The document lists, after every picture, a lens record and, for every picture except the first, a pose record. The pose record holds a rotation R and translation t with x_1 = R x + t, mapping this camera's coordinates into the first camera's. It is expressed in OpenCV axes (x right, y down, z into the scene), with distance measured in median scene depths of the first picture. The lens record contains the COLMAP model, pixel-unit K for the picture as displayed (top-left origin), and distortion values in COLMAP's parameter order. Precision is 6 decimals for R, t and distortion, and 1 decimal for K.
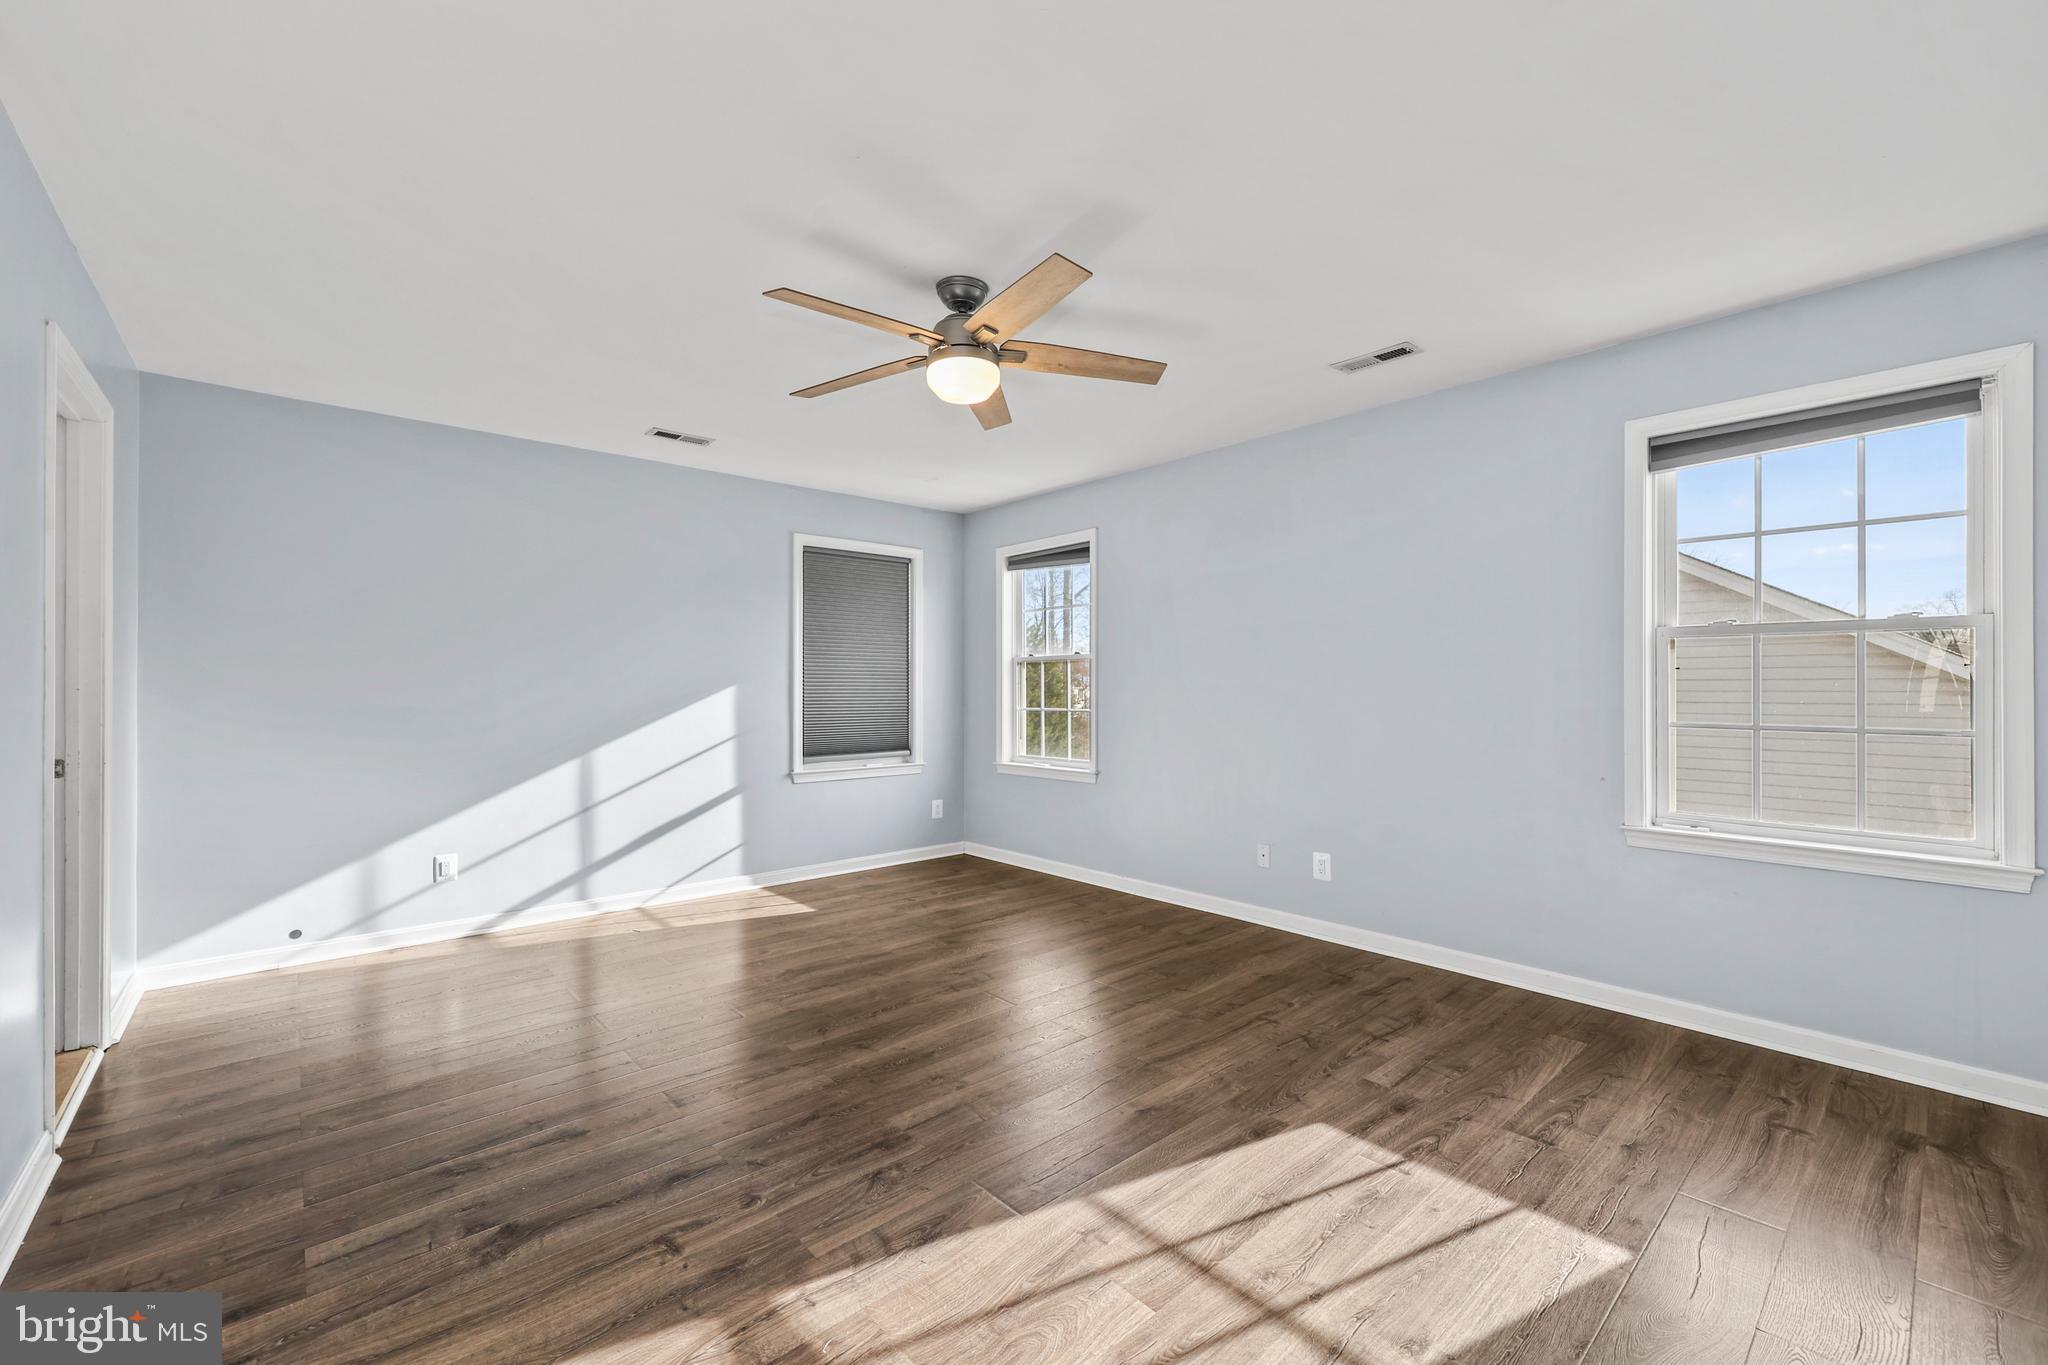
lens RADIAL K [[835.7, 0, 1035.8], [0, 835.7, 689.8], [0, 0, 1]] dist [0.000105, 0.000053]
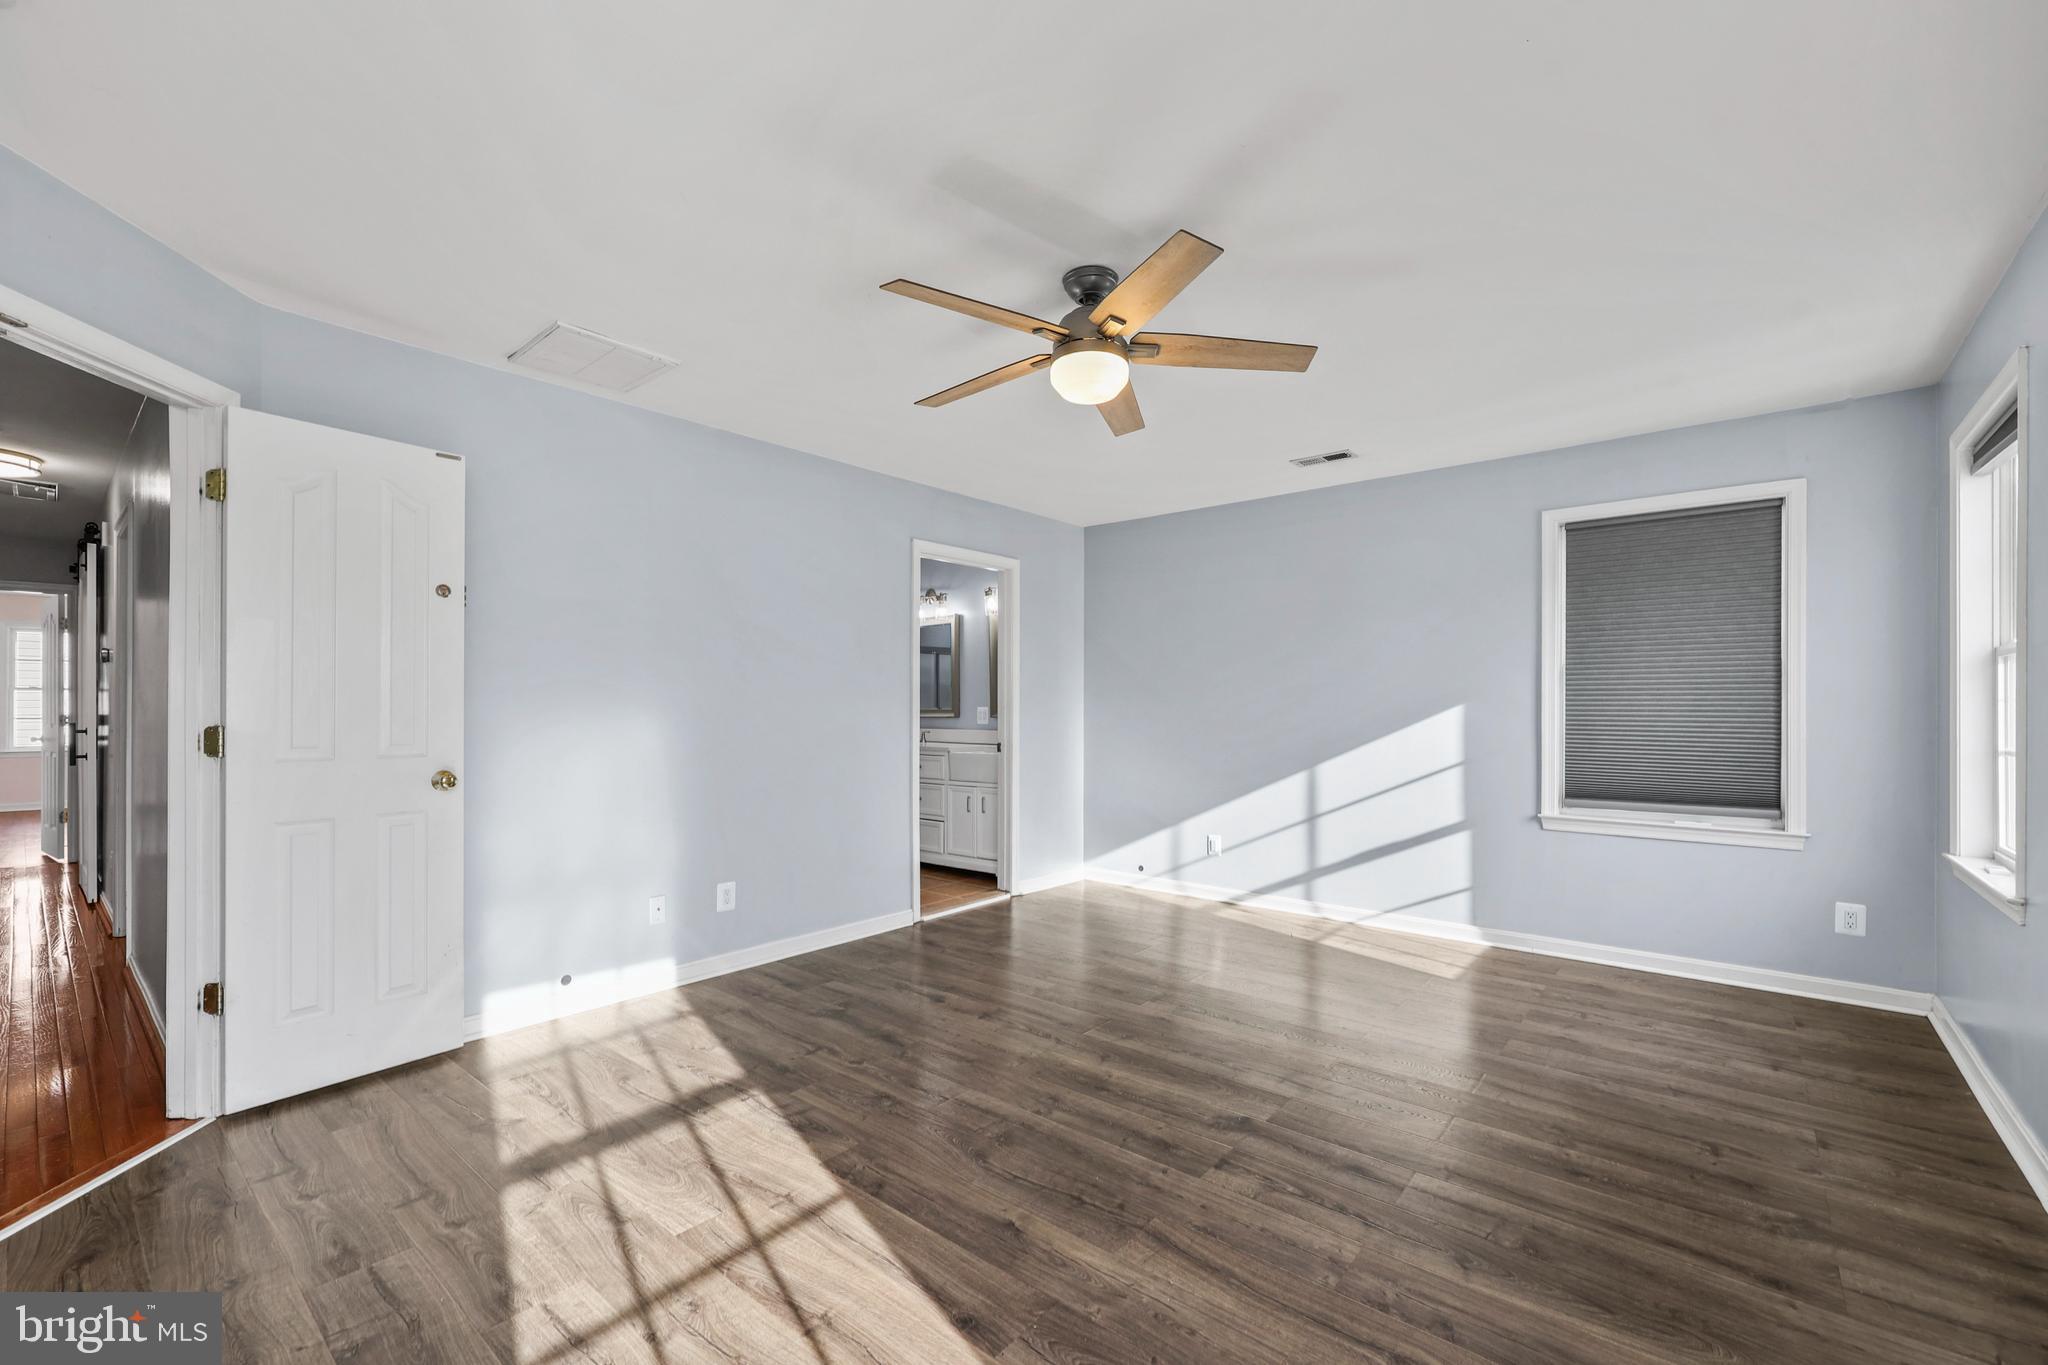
lens RADIAL K [[845.0, 0, 1031.7], [0, 845.0, 704.7], [0, 0, 1]] dist [-0.000385, 0.000045]
pose [[0.143488, -0.001651, -0.989651, 0.600097], [-0.003648, 0.999991, -0.002197, -0.002398], [0.989645, 0.003926, 0.143481, 0.567386]]
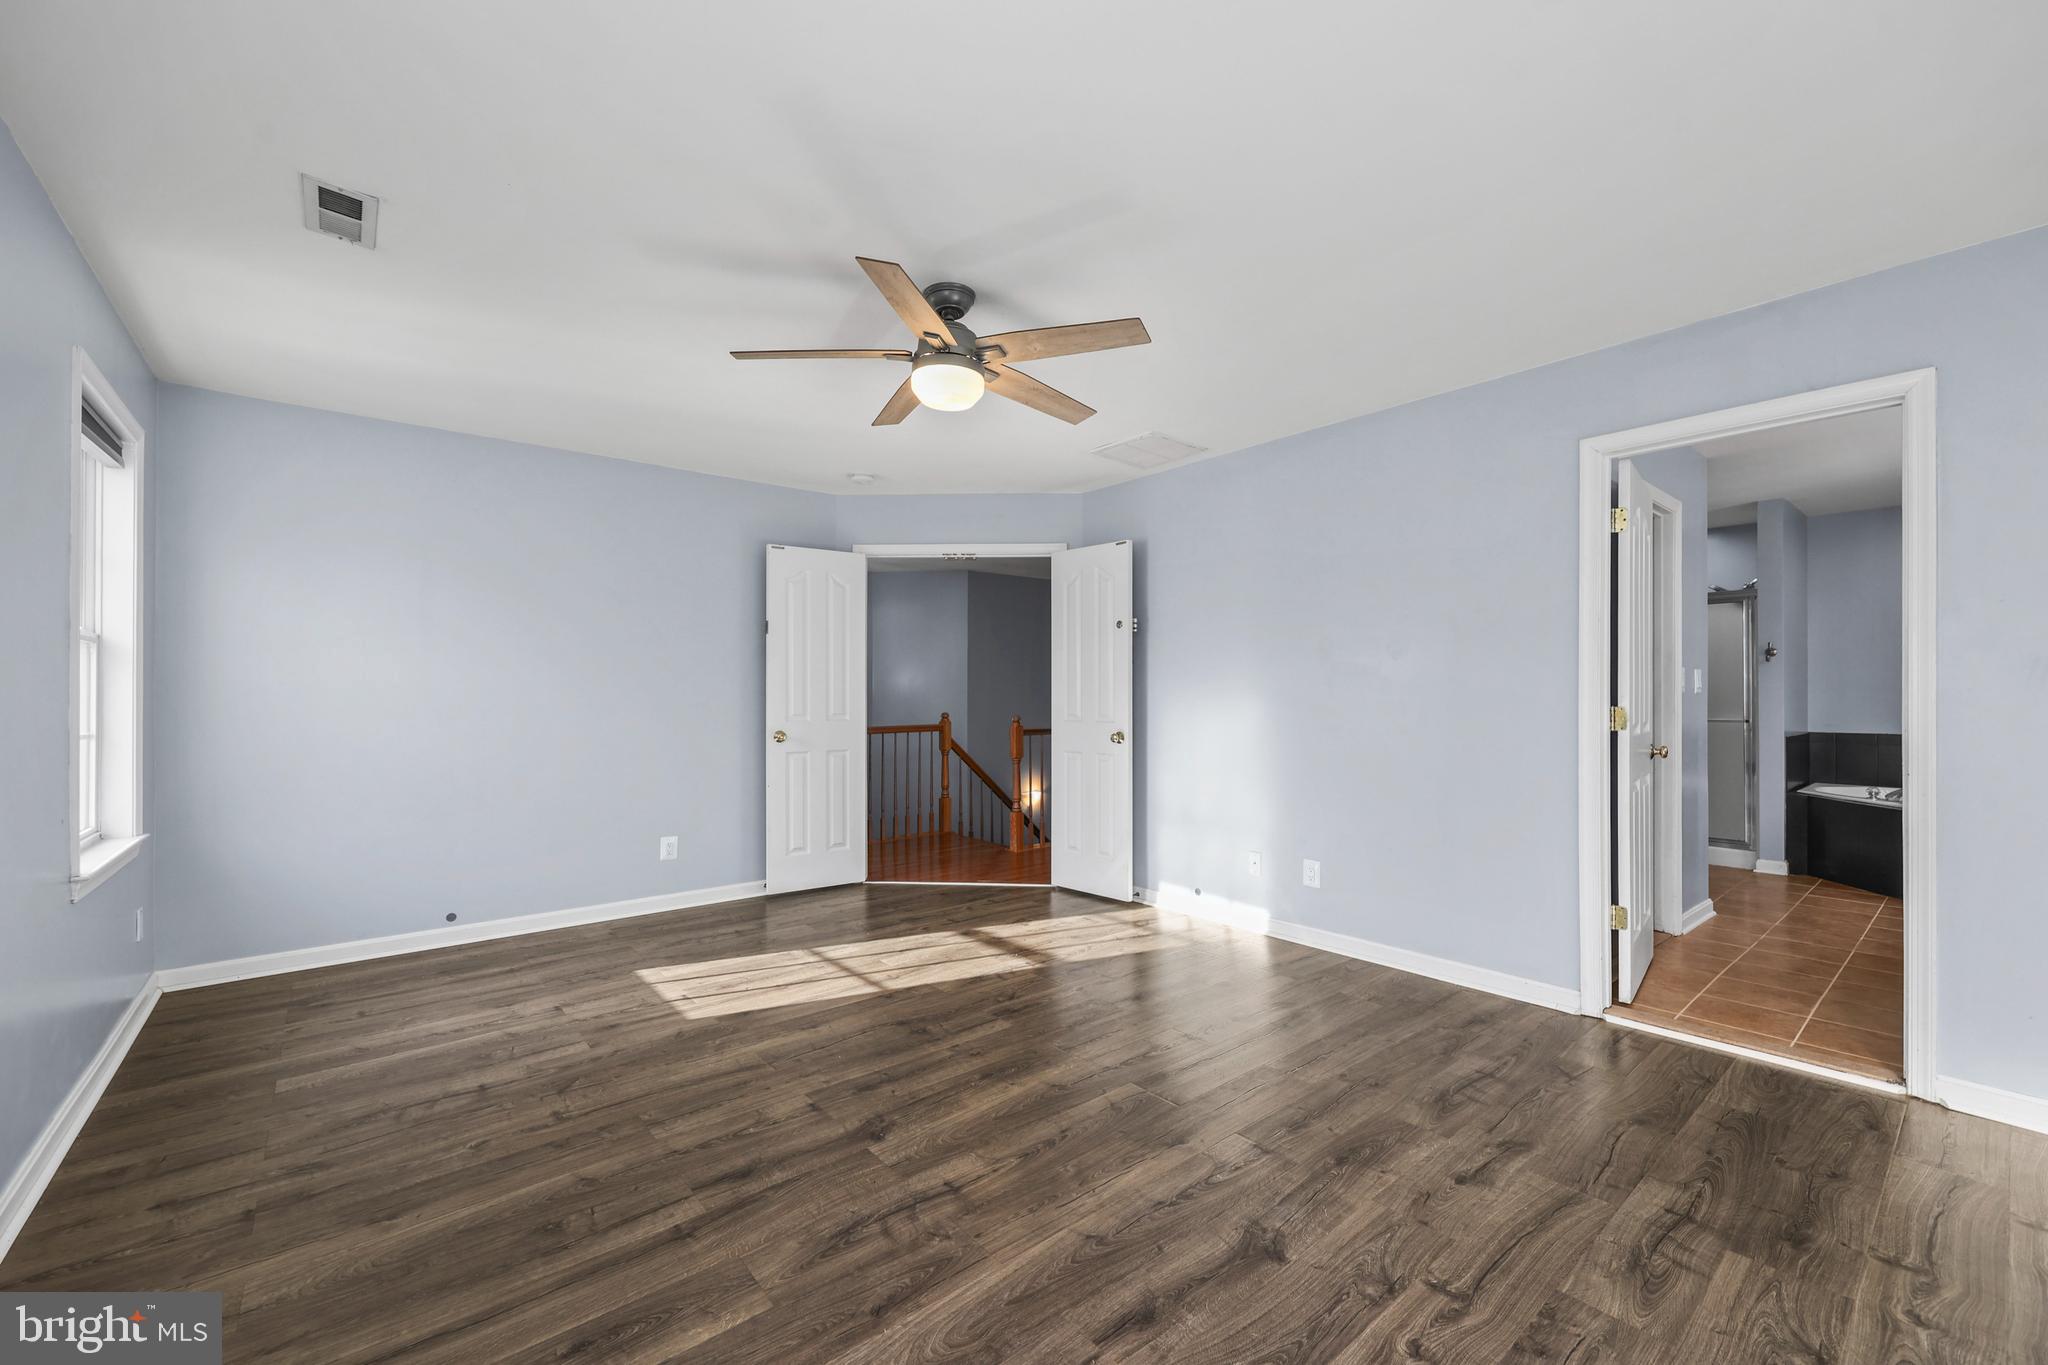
lens RADIAL K [[835.7, 0, 1035.8], [0, 835.7, 689.8], [0, 0, 1]] dist [0.000105, 0.000053]
pose [[-0.999501, 0.004996, 0.031200, -0.158907], [0.004948, 0.999986, -0.001640, -0.002741], [-0.031208, -0.001485, -0.999512, 1.423602]]
